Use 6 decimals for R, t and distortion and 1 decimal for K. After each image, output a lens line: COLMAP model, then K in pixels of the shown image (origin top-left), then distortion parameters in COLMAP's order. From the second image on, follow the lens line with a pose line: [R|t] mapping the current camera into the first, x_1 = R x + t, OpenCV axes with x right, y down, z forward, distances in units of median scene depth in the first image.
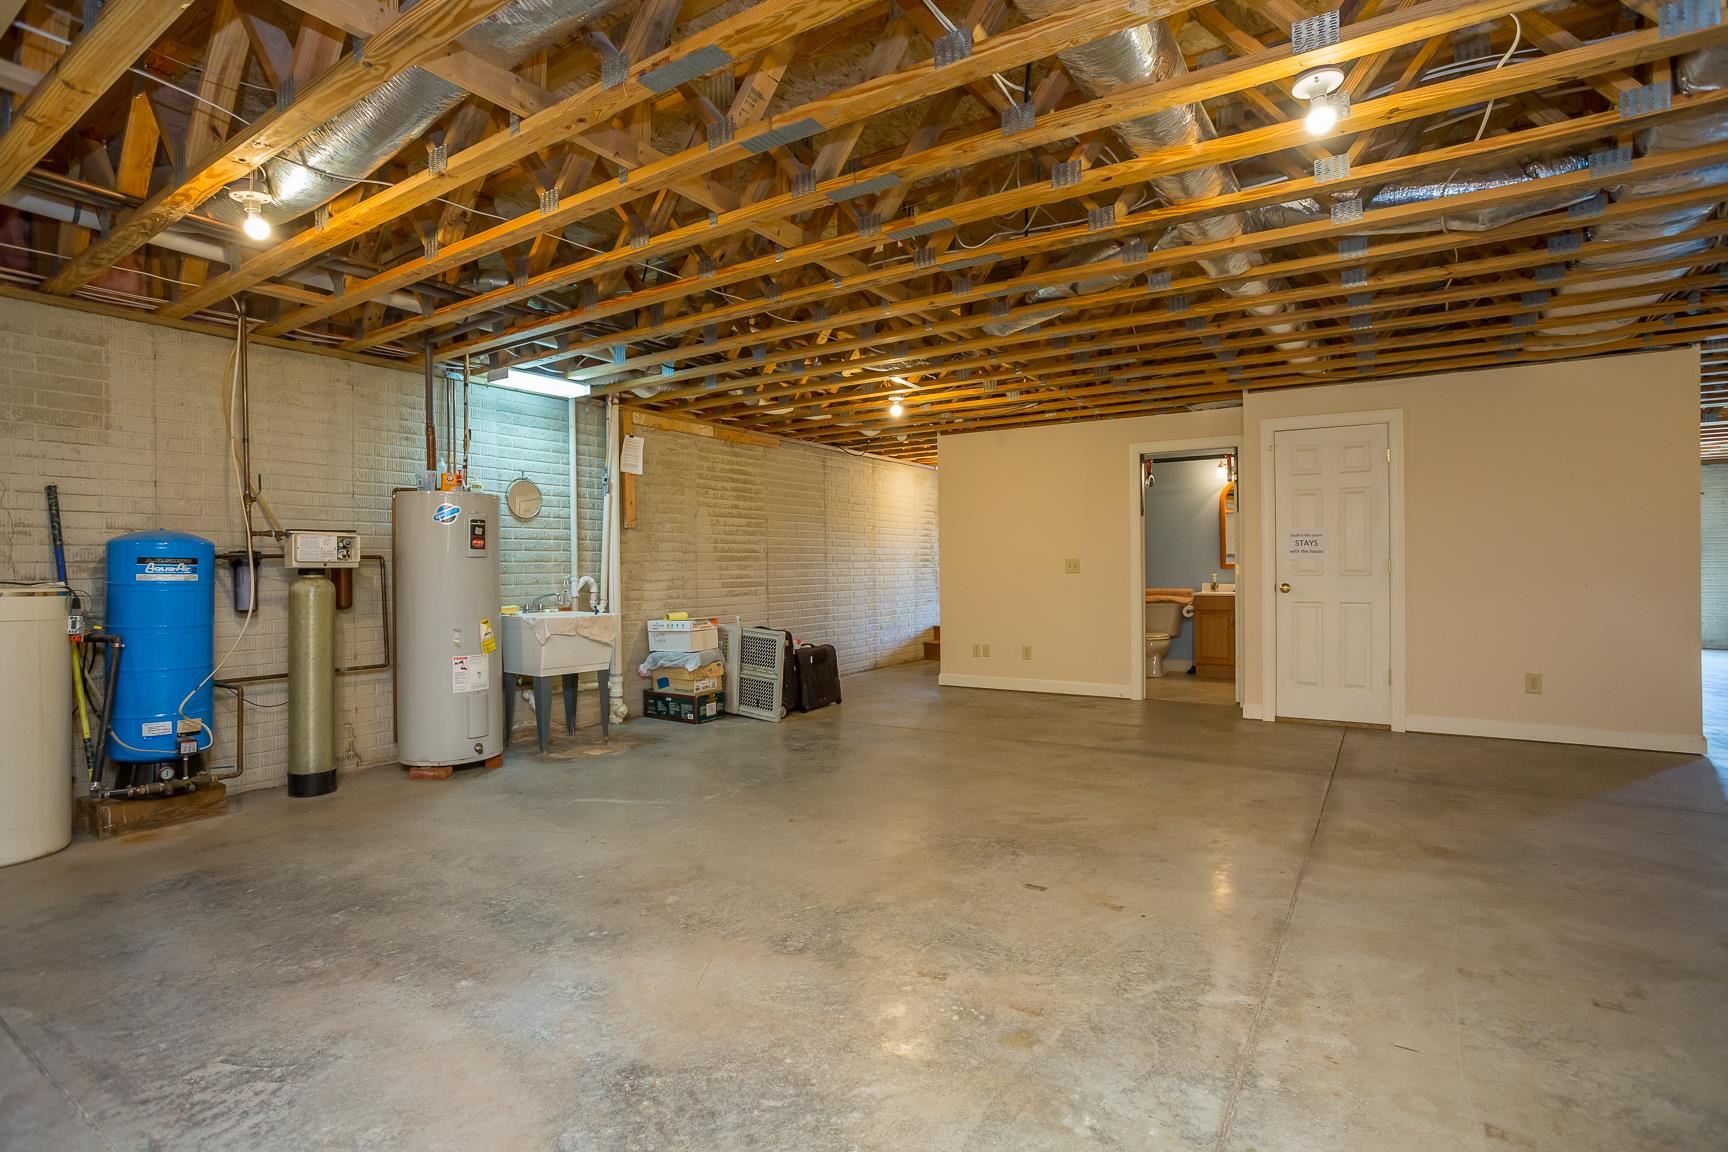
lens RADIAL K [[850.3, 0, 863.0], [0, 850.3, 561.1], [0, 0, 1]] dist [-0.052157, 0.021822]
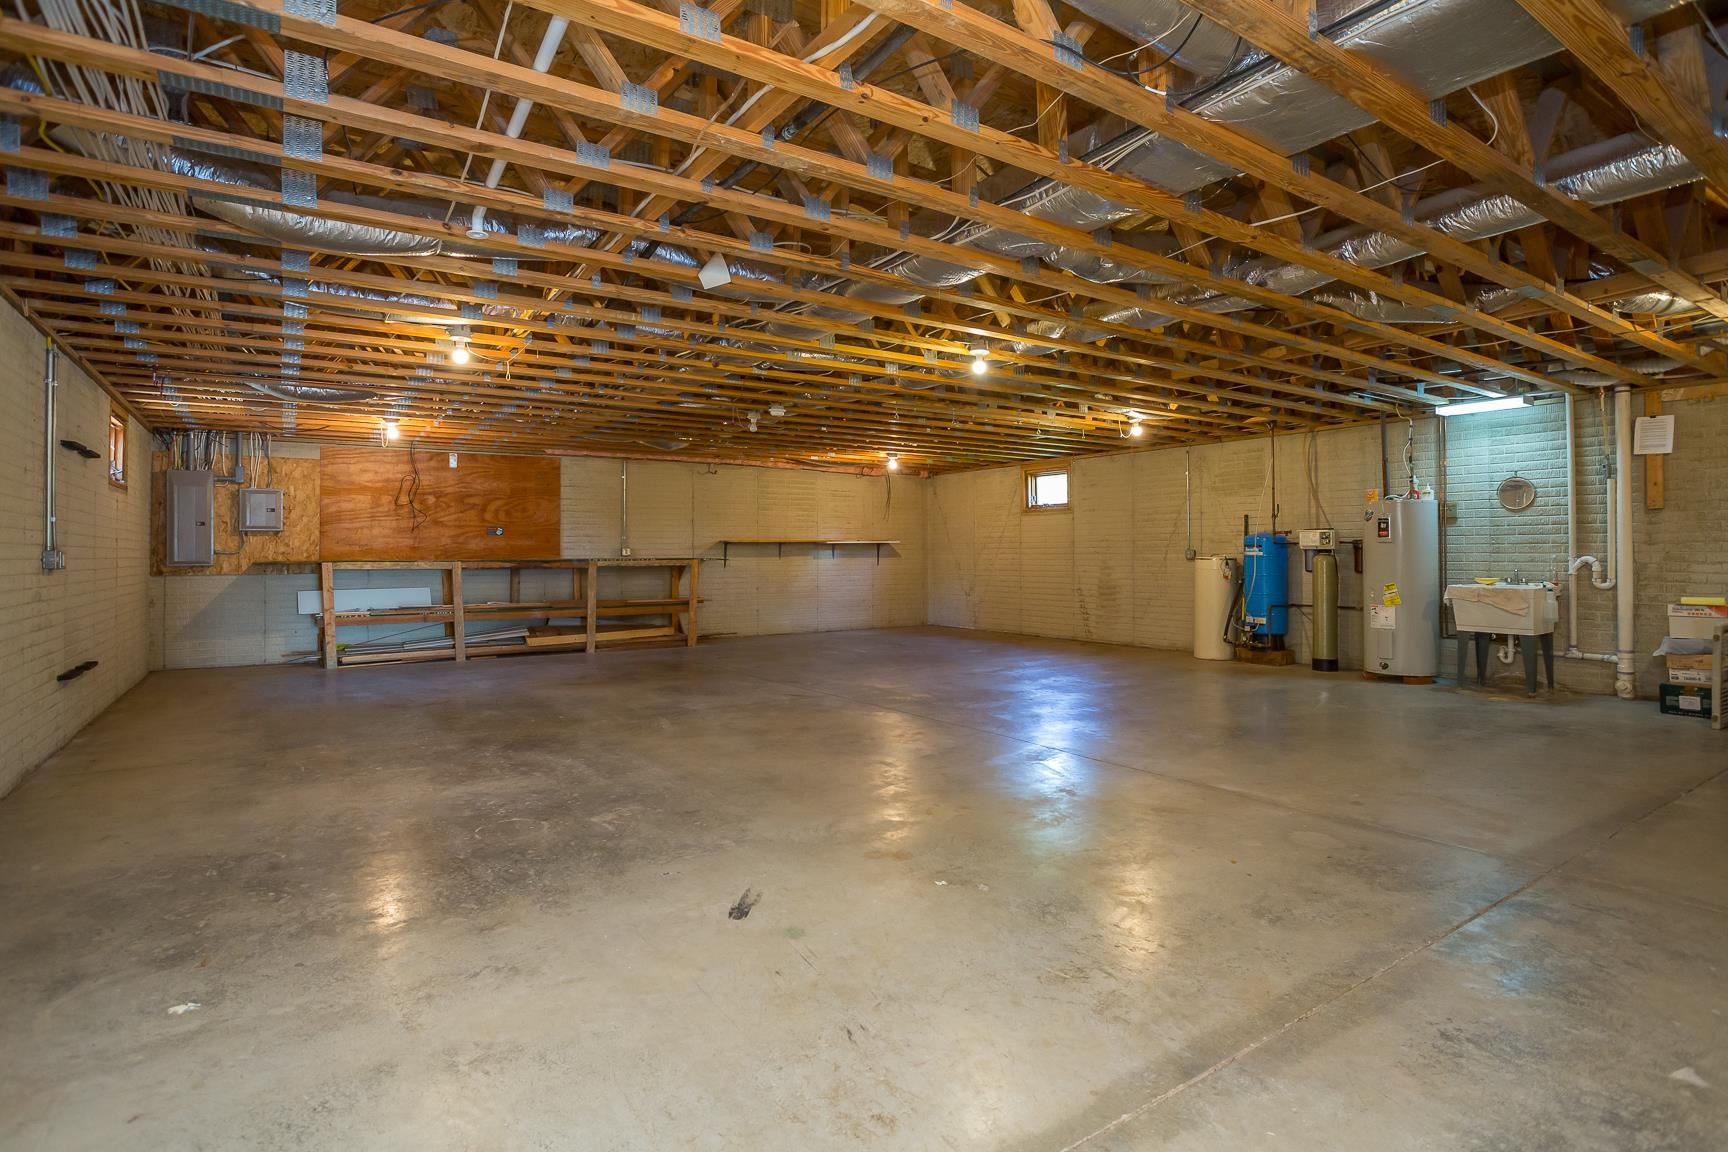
lens RADIAL K [[850.3, 0, 863.0], [0, 850.3, 561.1], [0, 0, 1]] dist [-0.052157, 0.021822]
pose [[-0.392805, 0.022607, -0.919344, 1.147073], [0.016124, 0.999713, 0.017694, -0.011075], [0.919480, -0.007873, -0.393057, 0.613387]]
